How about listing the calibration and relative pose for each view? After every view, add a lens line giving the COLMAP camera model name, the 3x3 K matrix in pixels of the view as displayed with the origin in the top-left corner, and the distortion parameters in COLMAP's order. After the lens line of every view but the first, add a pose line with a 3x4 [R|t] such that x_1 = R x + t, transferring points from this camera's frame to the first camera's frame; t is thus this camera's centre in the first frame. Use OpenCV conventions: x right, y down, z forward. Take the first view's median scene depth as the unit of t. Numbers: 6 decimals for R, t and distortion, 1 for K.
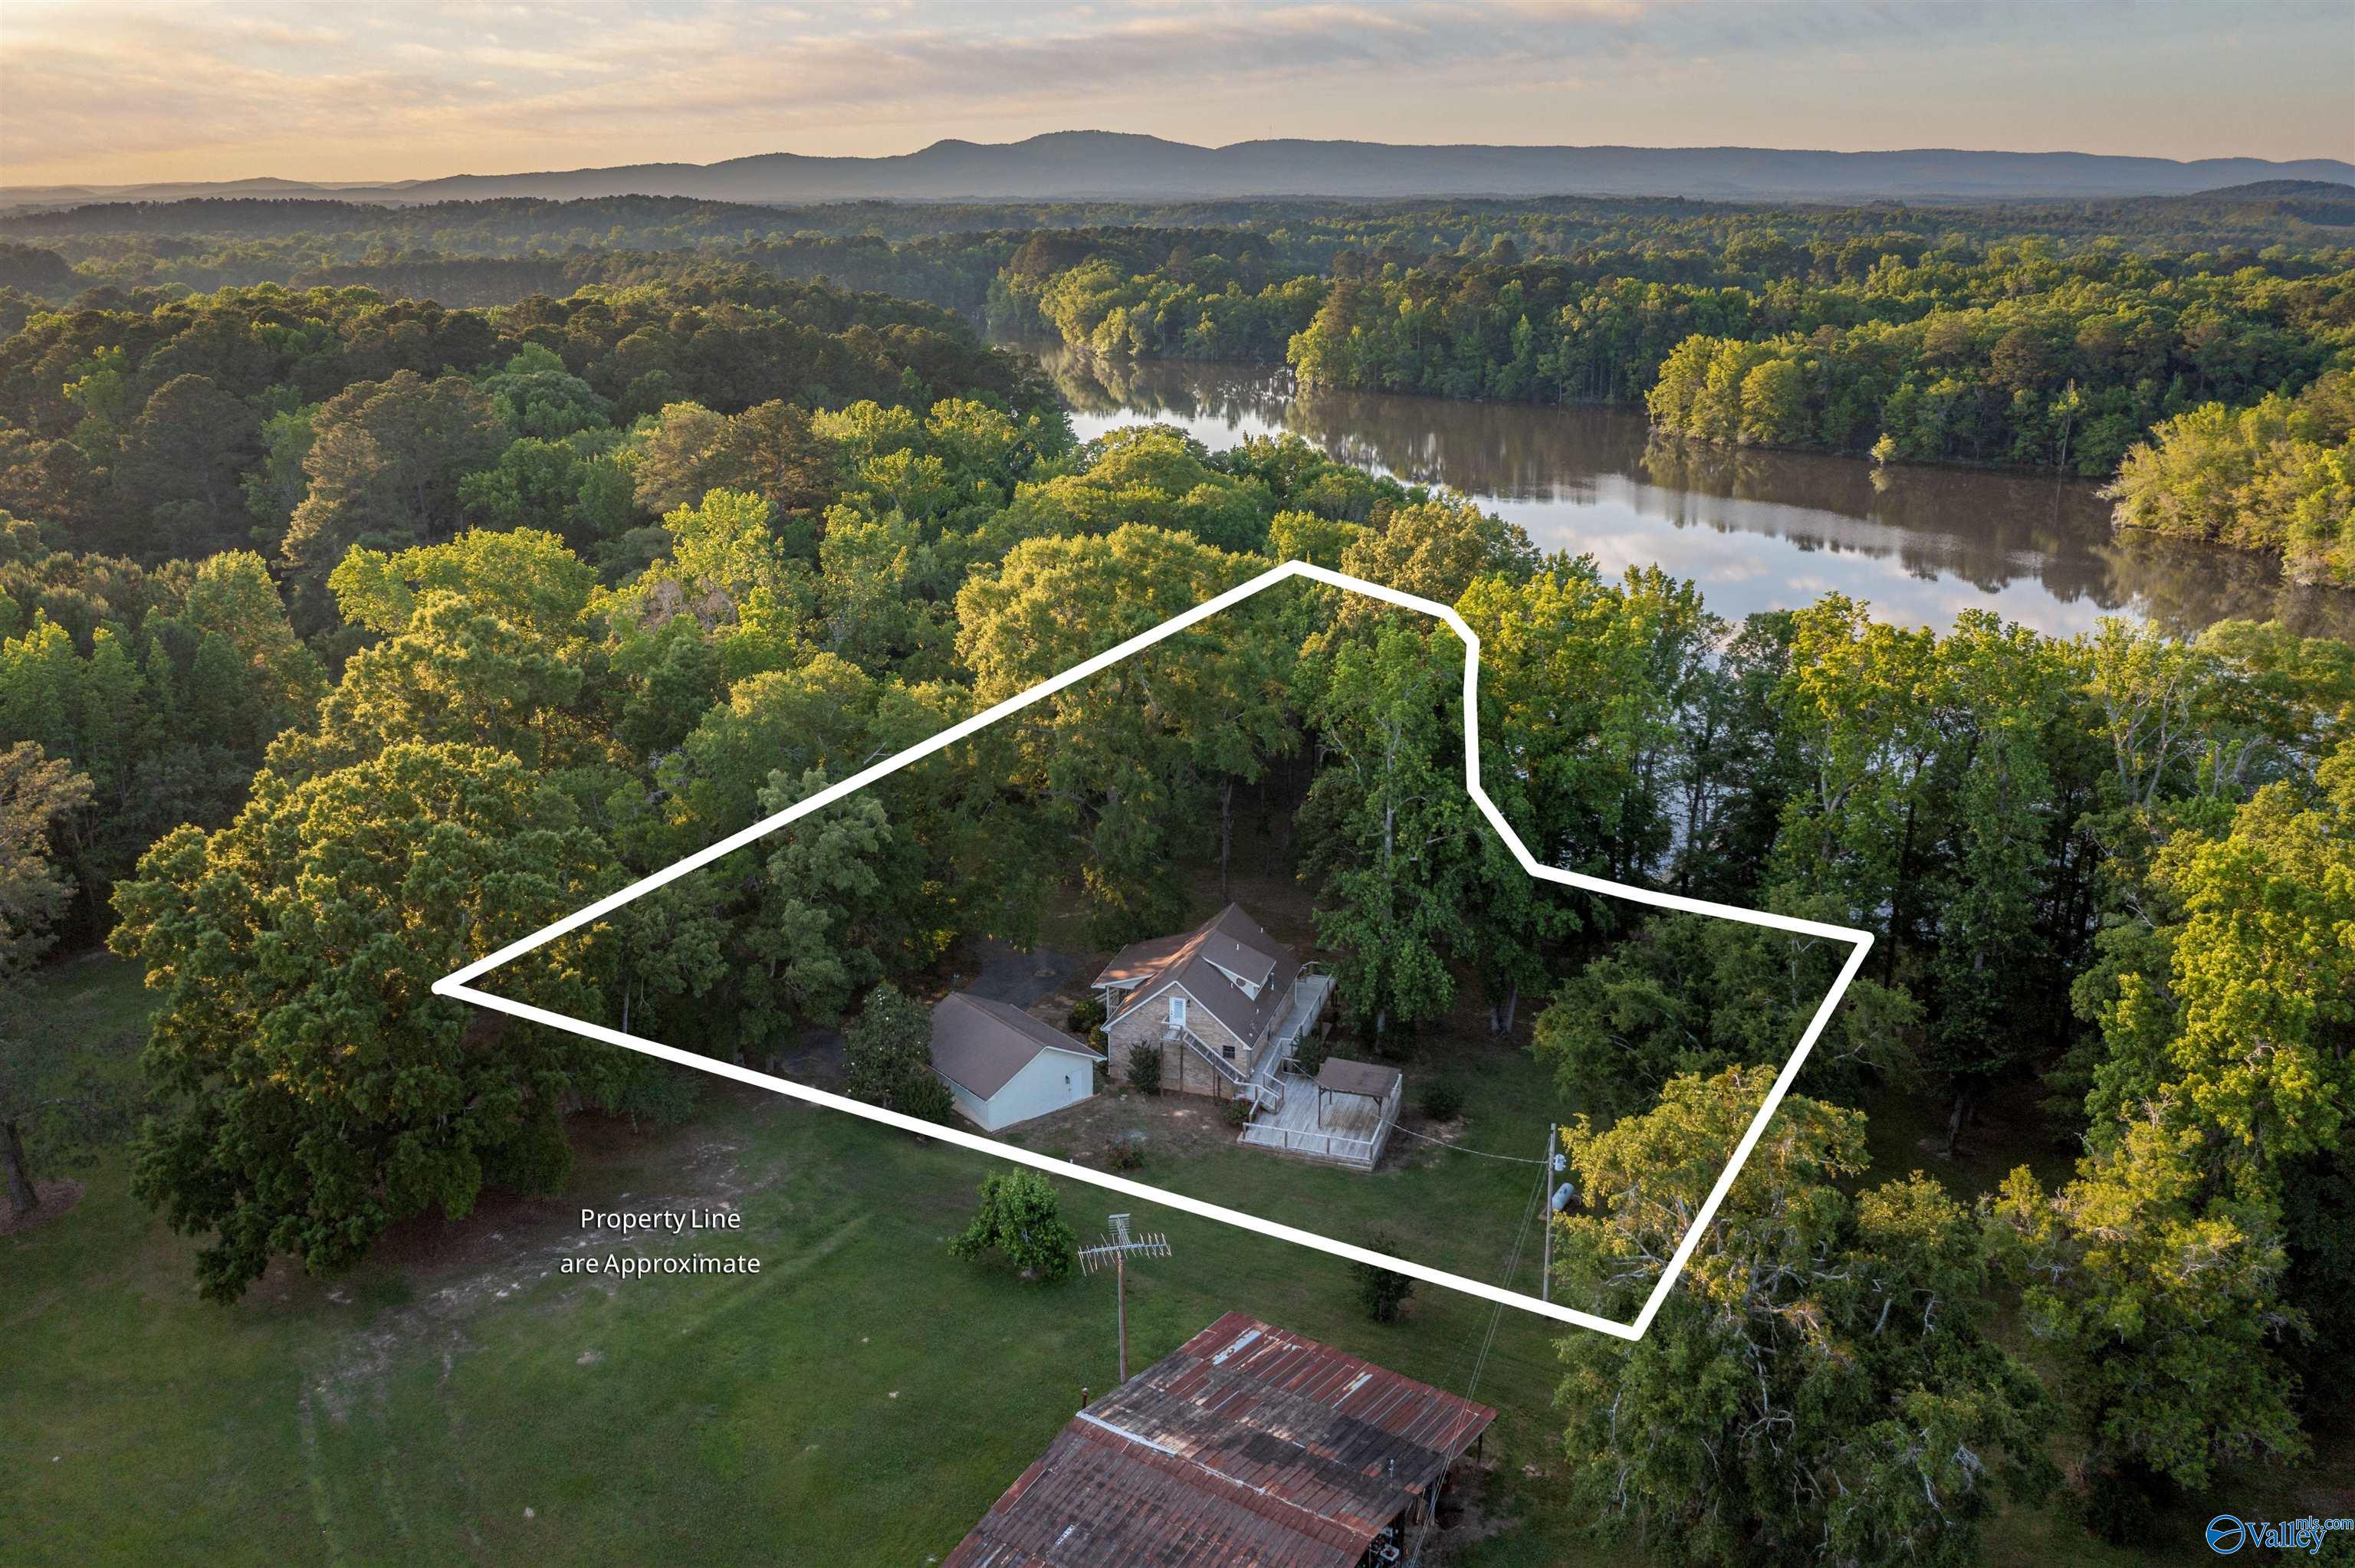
lens RADIAL K [[1856.4, 0, 1177.7], [0, 1856.4, 795.8], [0, 0, 1]] dist [-0.026435, 0.004703]
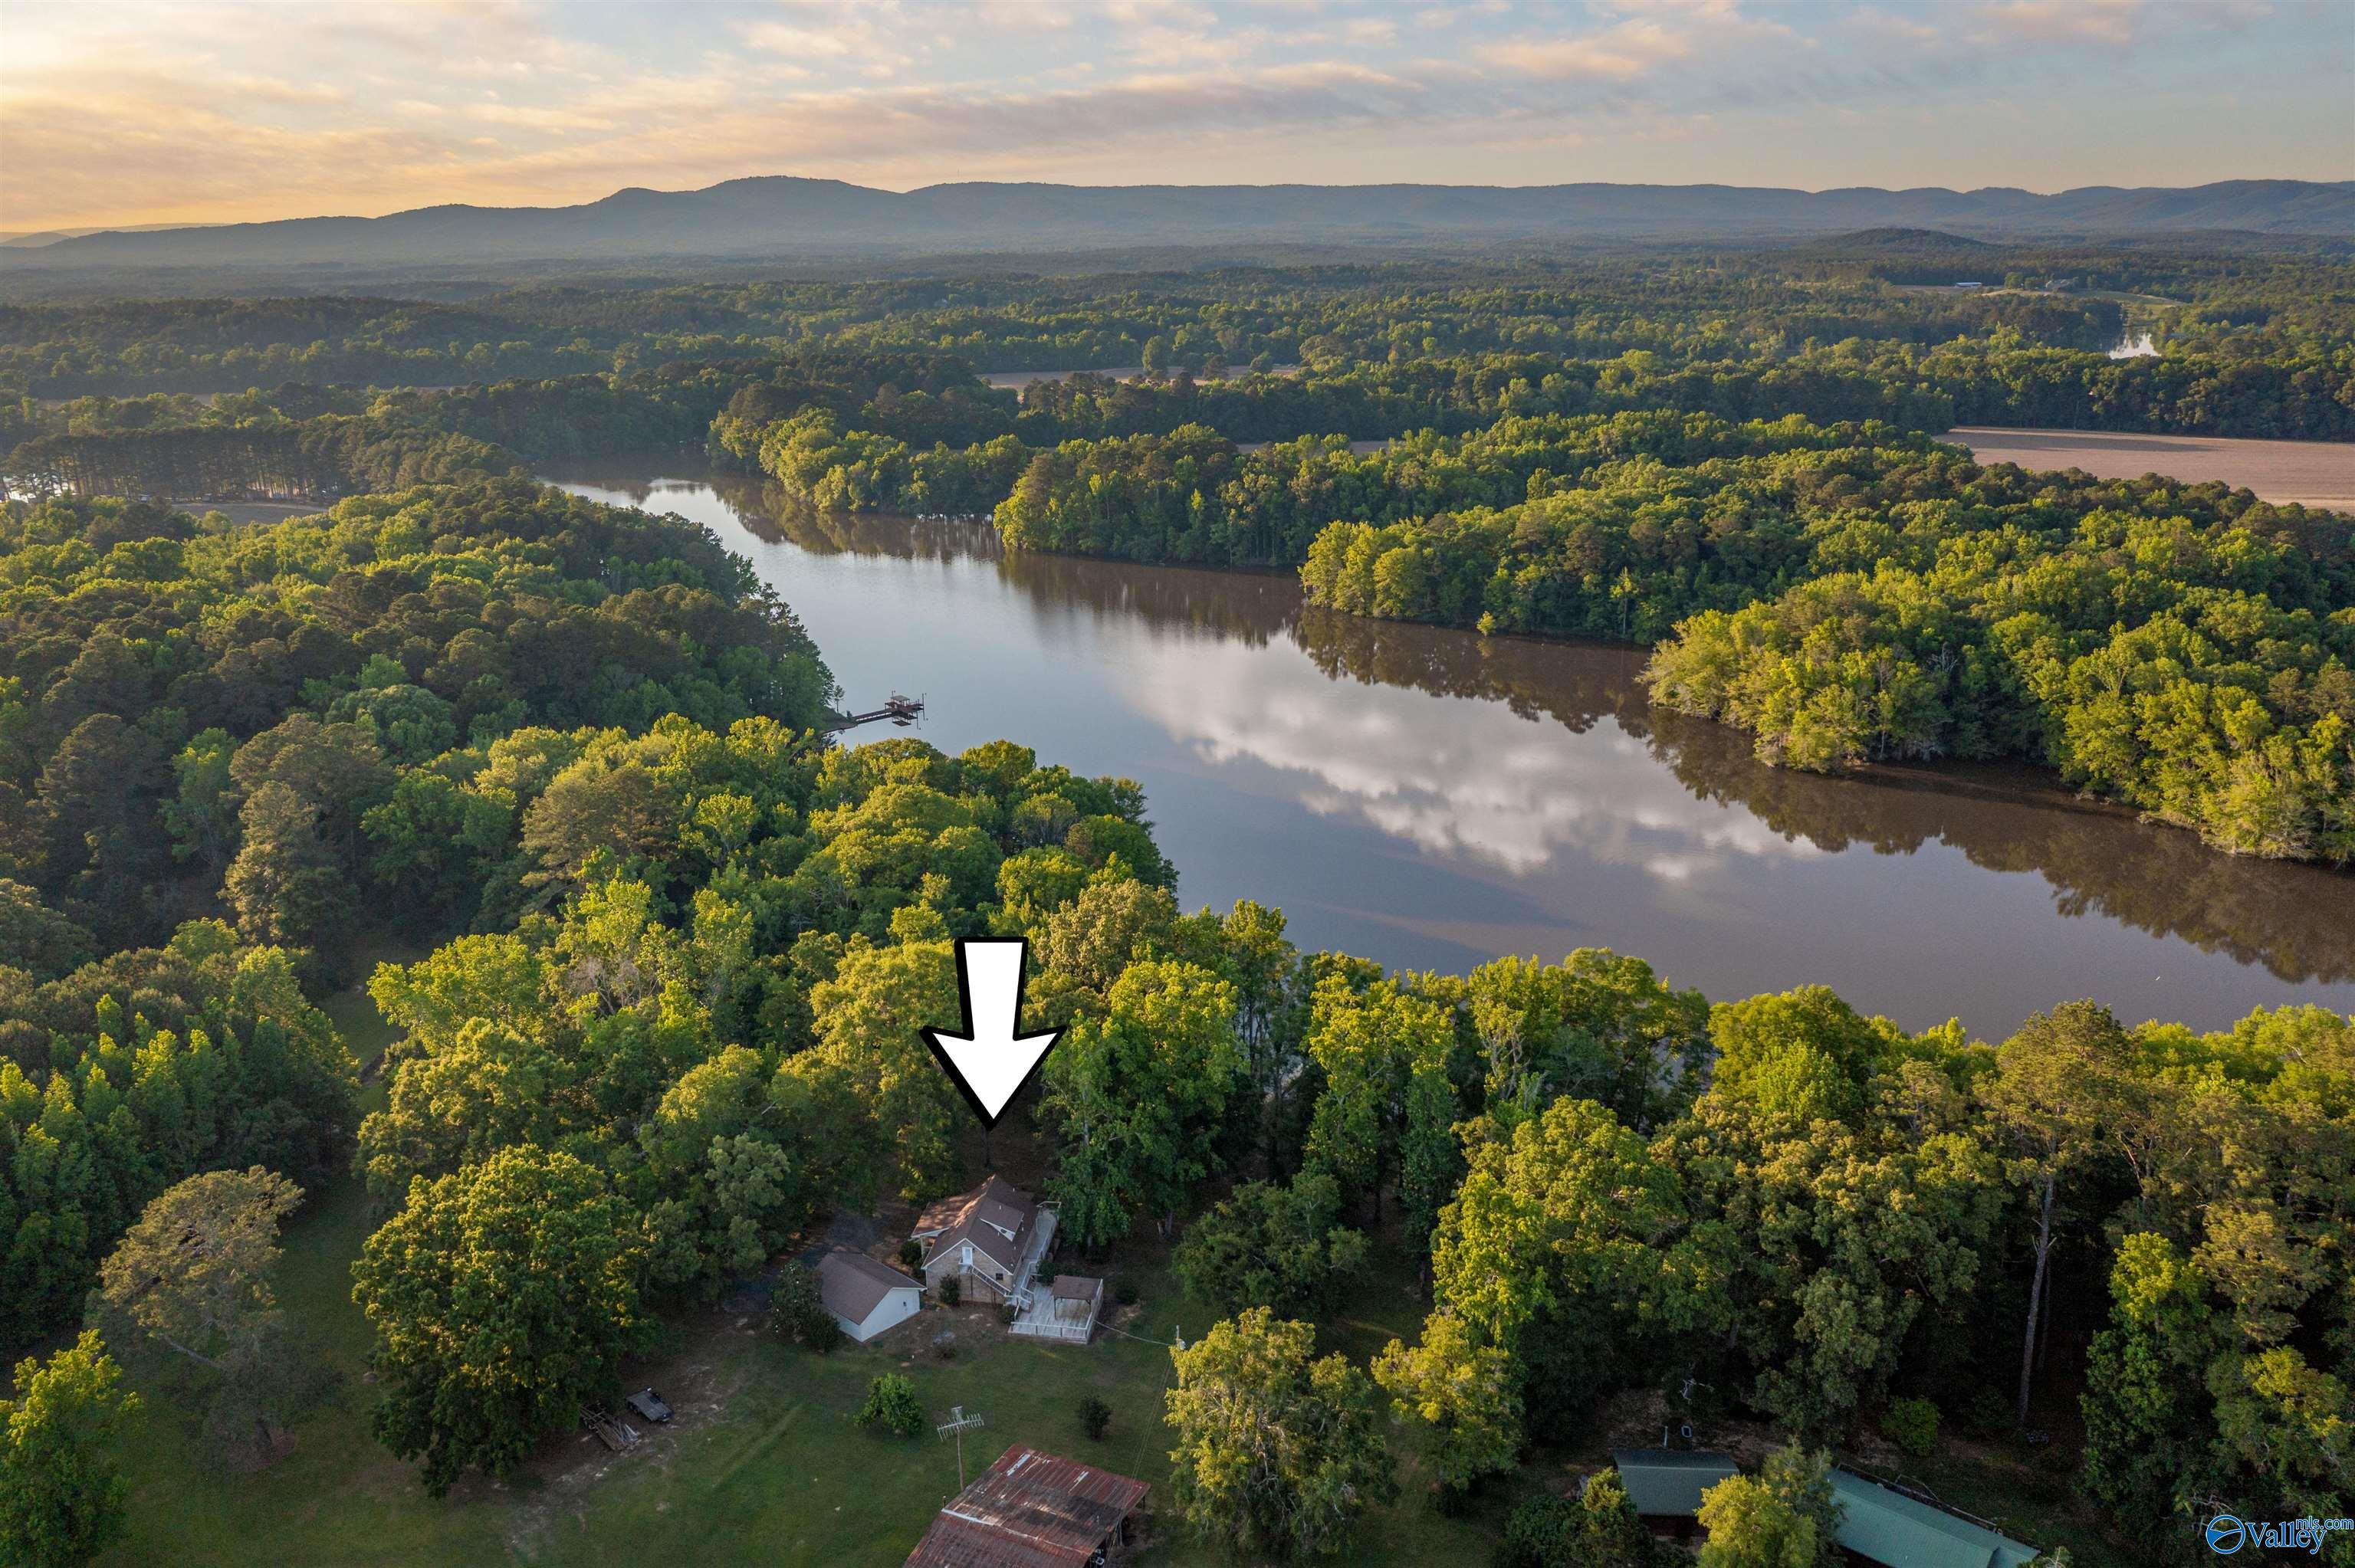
lens RADIAL K [[1856.4, 0, 1181.1], [0, 1856.4, 784.5], [0, 0, 1]] dist [-0.026435, 0.004703]
pose [[0.987063, -0.056863, 0.149914, -0.011877], [0.060002, 0.998062, -0.016496, -0.088554], [-0.148686, 0.025277, 0.988561, -0.228656]]
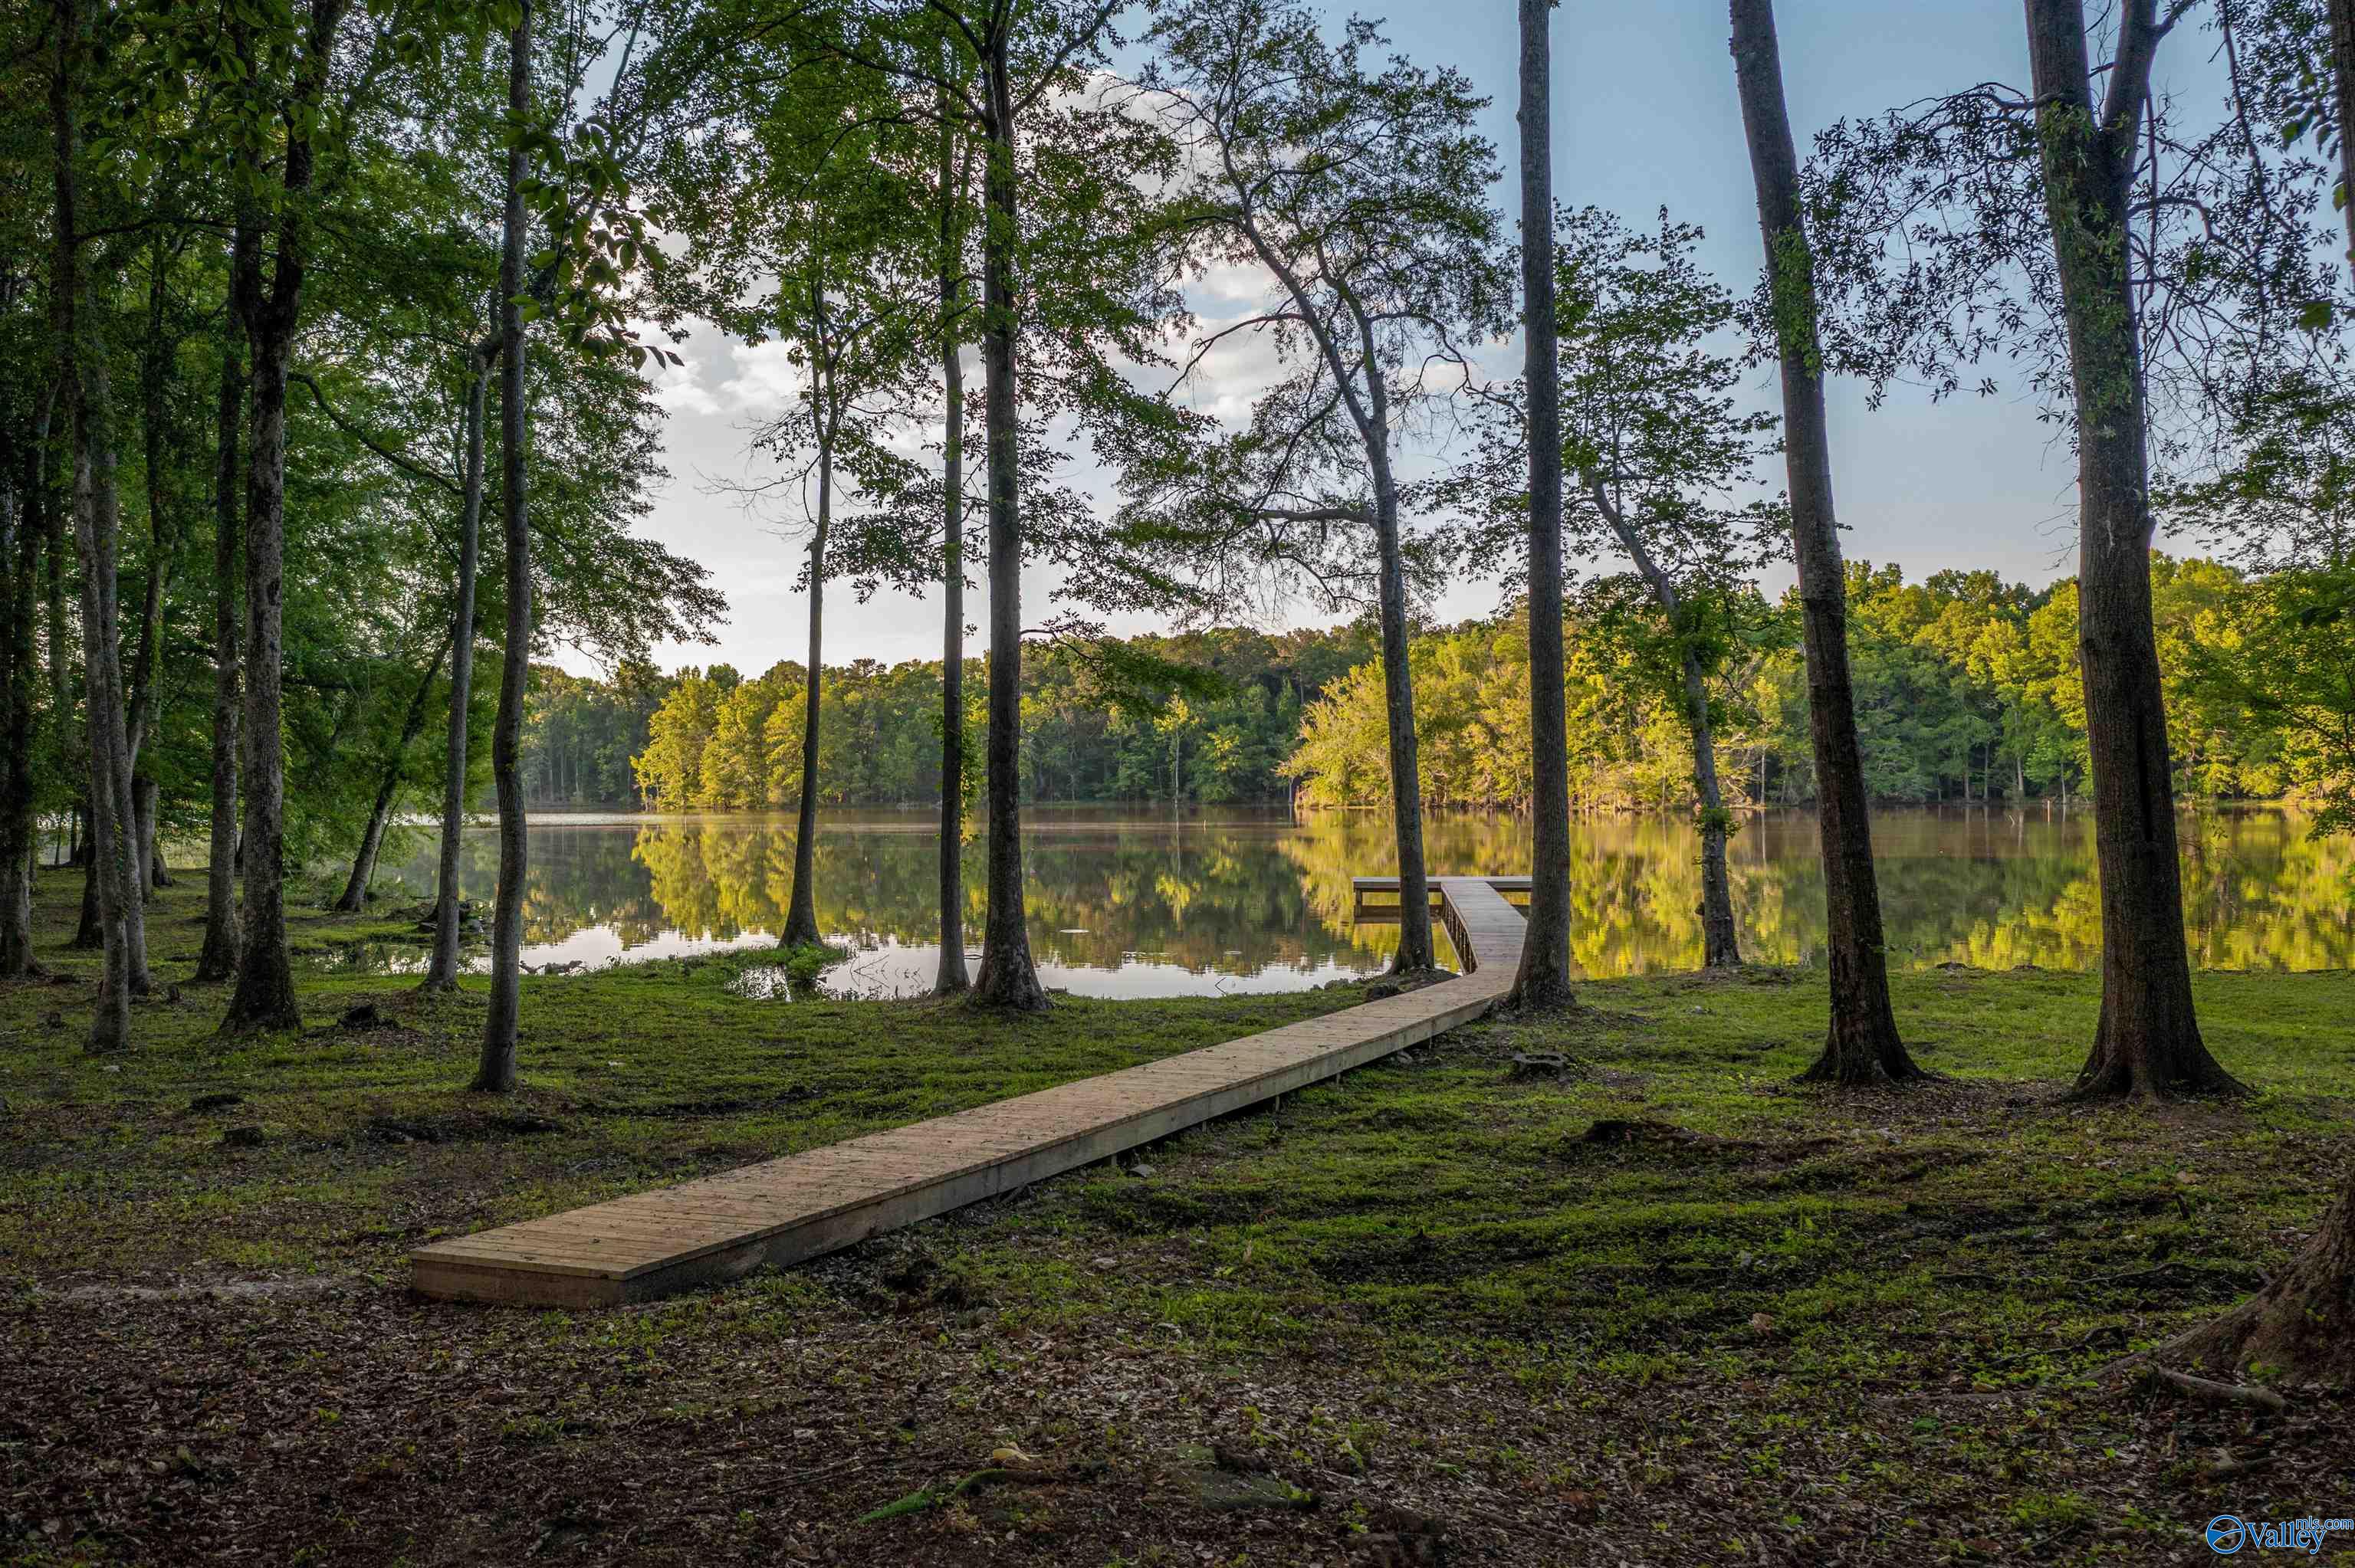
lens RADIAL K [[1856.4, 0, 1181.8], [0, 1856.4, 791.6], [0, 0, 1]] dist [-0.026435, 0.004703]
pose [[0.846606, -0.010799, 0.532111, 0.063140], [0.175401, 0.949600, -0.259797, 0.033883], [-0.502488, 0.313278, 0.805831, 0.415591]]
